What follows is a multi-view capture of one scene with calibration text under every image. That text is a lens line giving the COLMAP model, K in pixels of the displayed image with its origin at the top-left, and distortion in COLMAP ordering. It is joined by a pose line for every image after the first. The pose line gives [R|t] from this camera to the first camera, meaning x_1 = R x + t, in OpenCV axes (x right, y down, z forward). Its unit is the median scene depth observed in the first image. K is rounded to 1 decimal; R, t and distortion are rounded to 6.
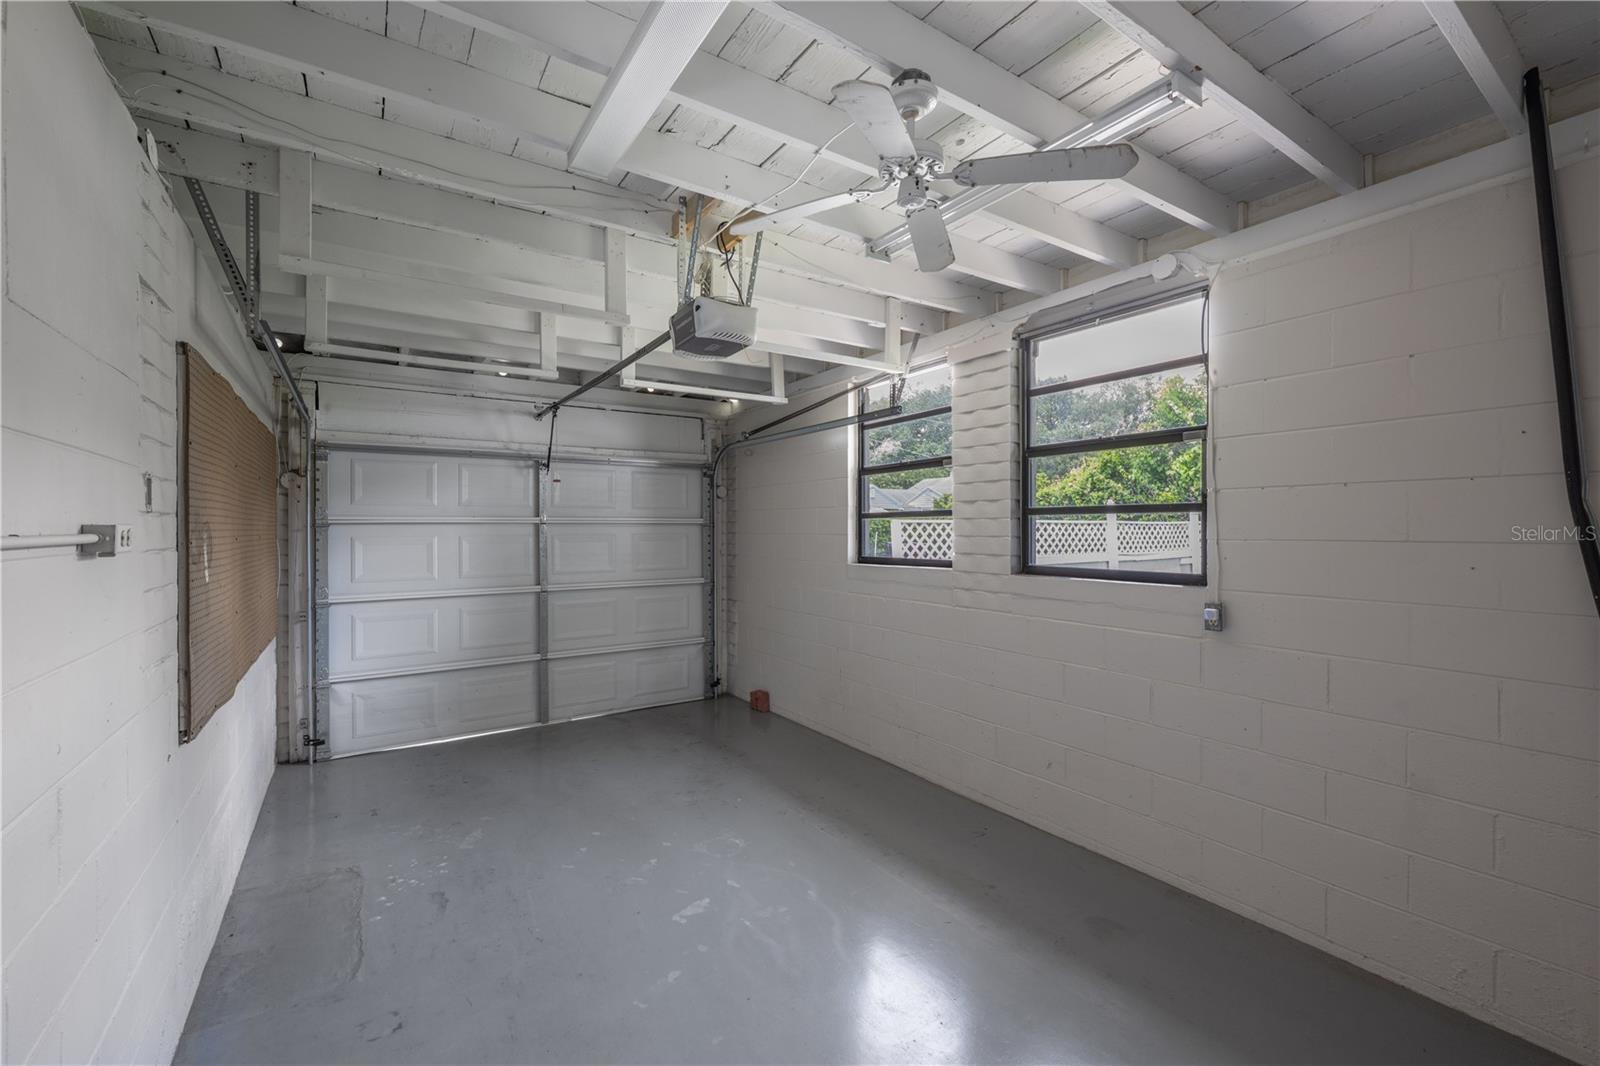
lens RADIAL K [[646.9, 0, 776.8], [0, 646.9, 529.4], [0, 0, 1]] dist [-0.000038, -0.000322]
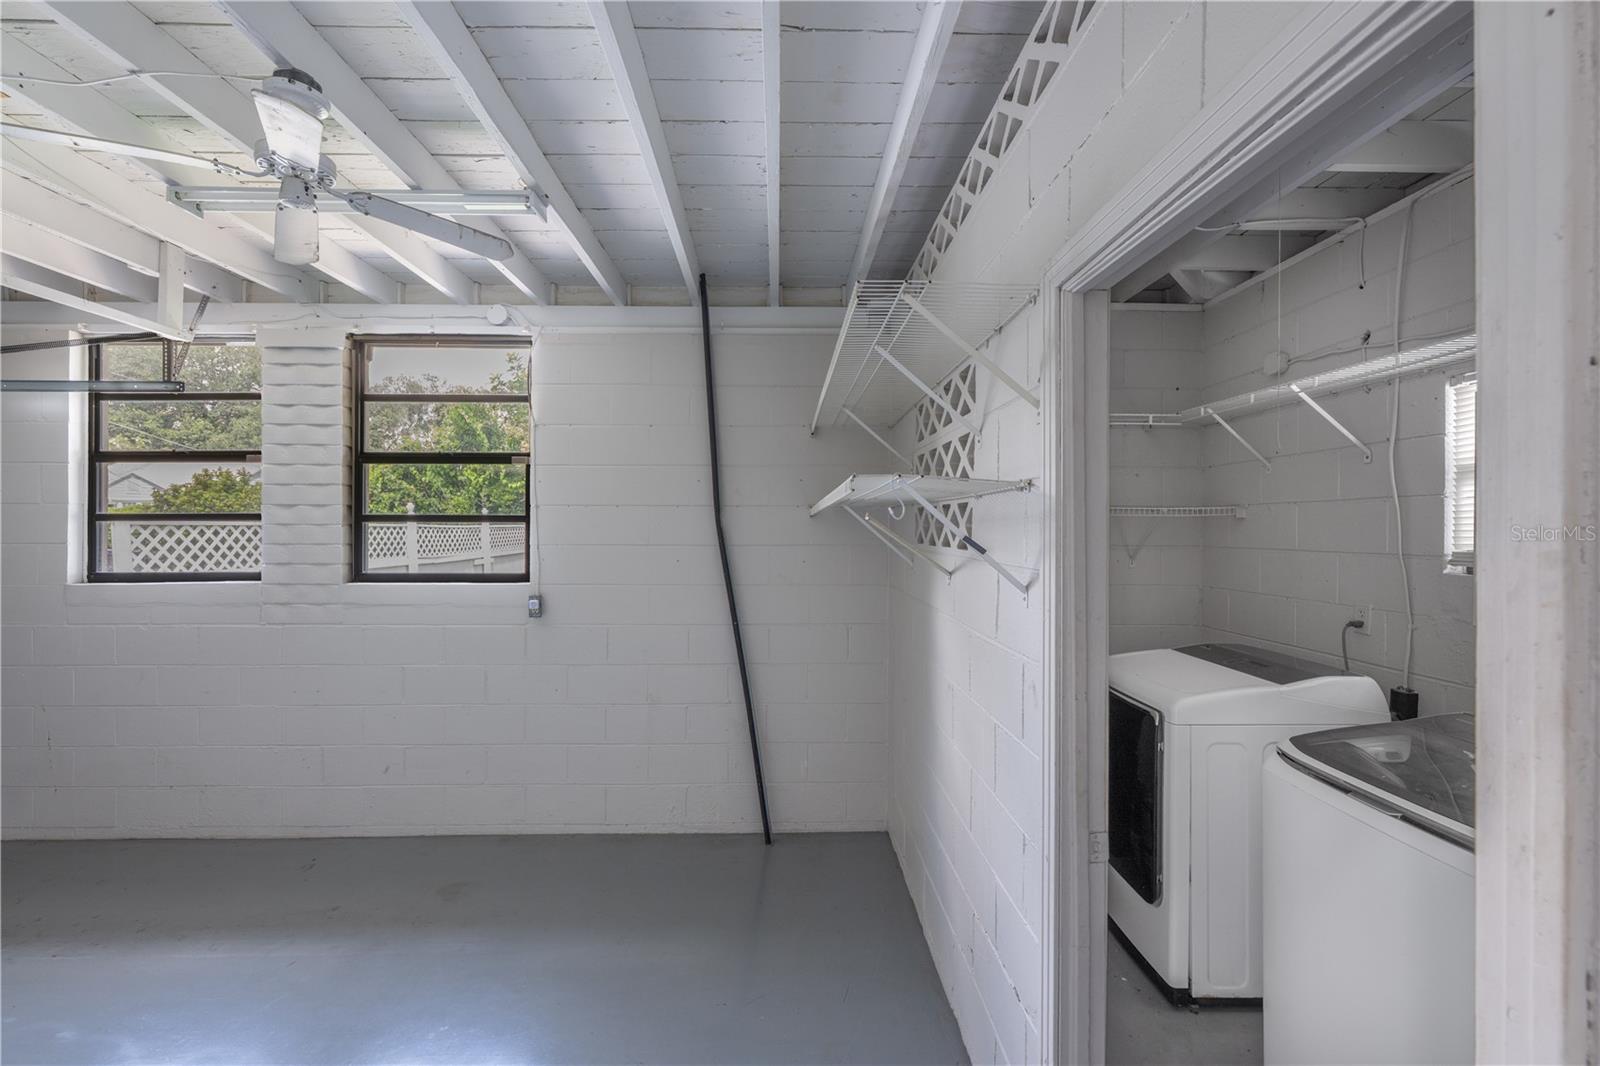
lens RADIAL K [[687.9, 0, 792.4], [0, 687.9, 545.3], [0, 0, 1]] dist [0.001805, 0.000845]
pose [[0.520488, -0.017320, 0.853693, -0.161469], [-0.002469, 0.999760, 0.021788, -0.010898], [-0.853865, -0.013448, 0.520320, -0.096592]]
